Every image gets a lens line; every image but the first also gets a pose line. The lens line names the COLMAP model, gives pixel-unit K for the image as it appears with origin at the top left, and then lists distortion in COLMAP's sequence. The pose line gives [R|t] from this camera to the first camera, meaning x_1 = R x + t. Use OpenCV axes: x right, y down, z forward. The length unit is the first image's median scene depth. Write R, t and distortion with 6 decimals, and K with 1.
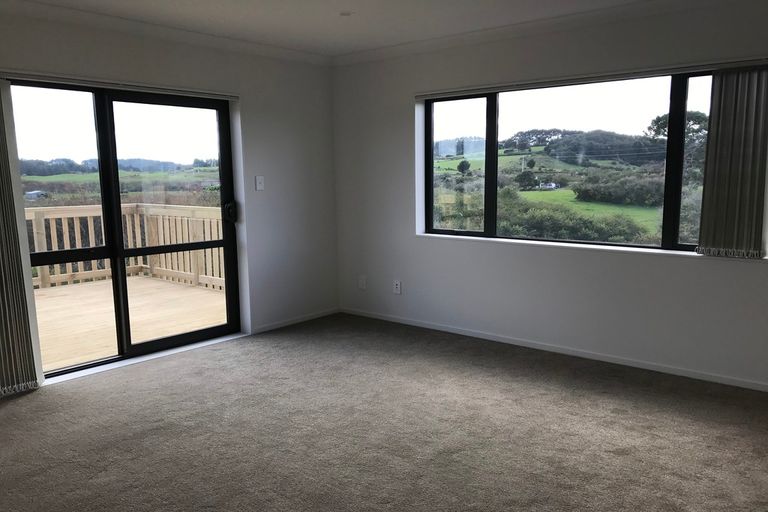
lens RADIAL K [[602.9, 0, 383.1], [0, 602.9, 275.7], [0, 0, 1]] dist [0.001020, 0.002952]
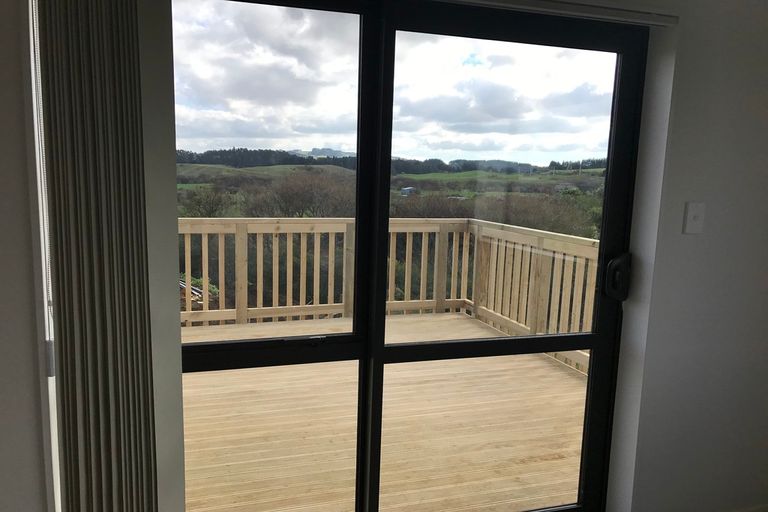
lens RADIAL K [[602.9, 0, 383.1], [0, 602.9, 275.7], [0, 0, 1]] dist [0.001020, 0.002952]
pose [[0.844417, 0.116406, -0.522886, -0.038714], [-0.118551, 0.992510, 0.029504, -0.023441], [0.522404, 0.037075, 0.851892, 0.122638]]
